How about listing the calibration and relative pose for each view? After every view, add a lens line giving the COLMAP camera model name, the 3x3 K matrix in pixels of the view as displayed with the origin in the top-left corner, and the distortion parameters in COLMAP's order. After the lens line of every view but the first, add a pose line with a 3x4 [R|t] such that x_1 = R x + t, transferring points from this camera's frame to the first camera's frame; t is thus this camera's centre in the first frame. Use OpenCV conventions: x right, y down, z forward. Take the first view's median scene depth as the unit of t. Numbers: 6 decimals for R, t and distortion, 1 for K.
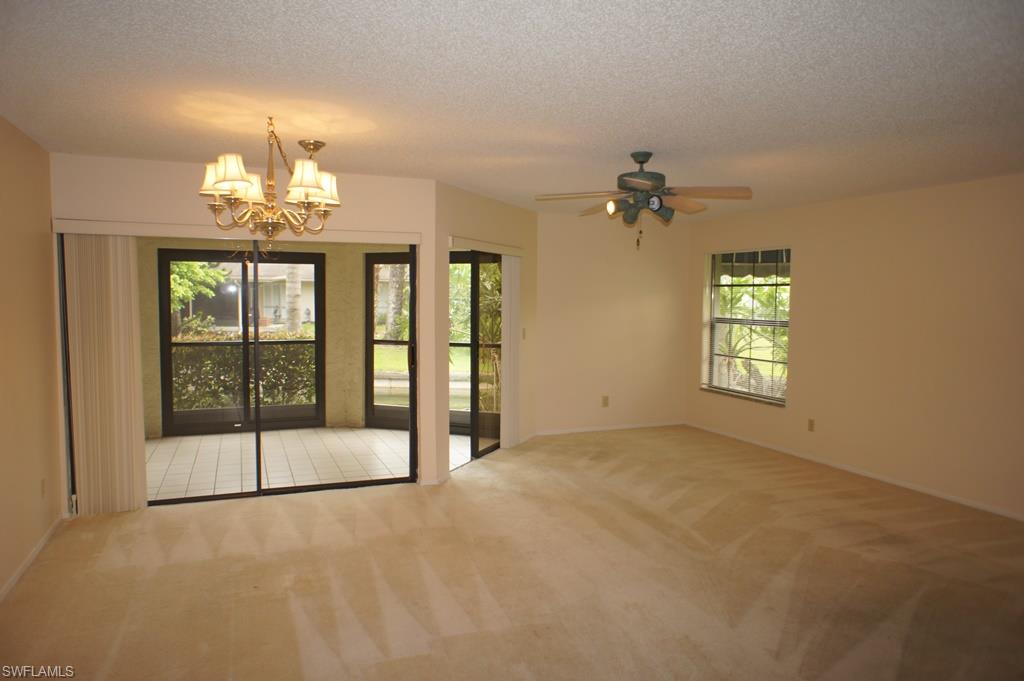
lens RADIAL K [[692.5, 0, 511.0], [0, 692.5, 338.7], [0, 0, 1]] dist [-0.079968, 0.108269]
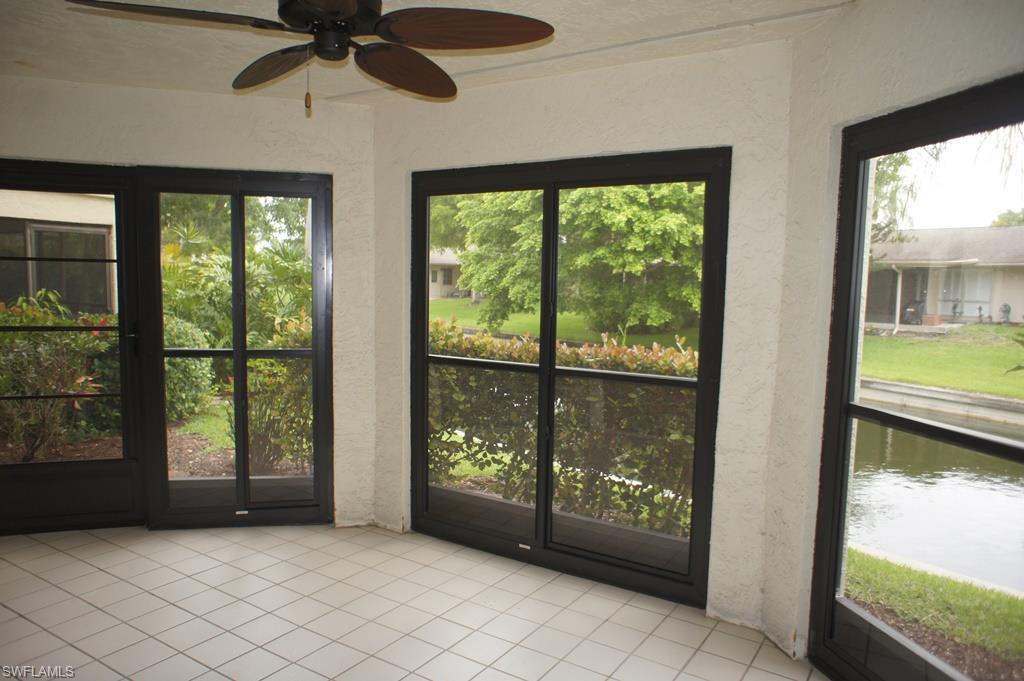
lens RADIAL K [[692.5, 0, 511.0], [0, 692.5, 338.7], [0, 0, 1]] dist [-0.079968, 0.108269]
pose [[0.579331, 0.074486, -0.811682, -0.037062], [-0.064054, 0.996897, 0.045765, -0.032472], [0.812571, 0.025478, 0.582305, 0.692784]]
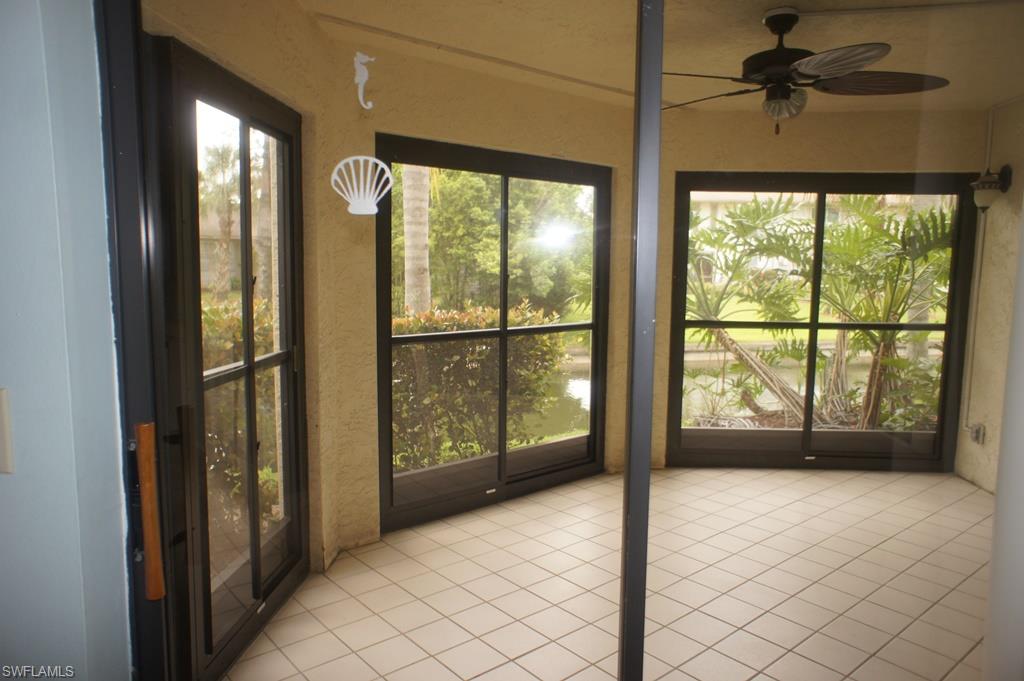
lens RADIAL K [[692.5, 0, 511.0], [0, 692.5, 338.7], [0, 0, 1]] dist [-0.079968, 0.108269]
pose [[0.945103, -0.031166, 0.325283, -0.531110], [0.015517, 0.998599, 0.050594, -0.014768], [-0.326404, -0.042769, 0.944262, 0.485970]]
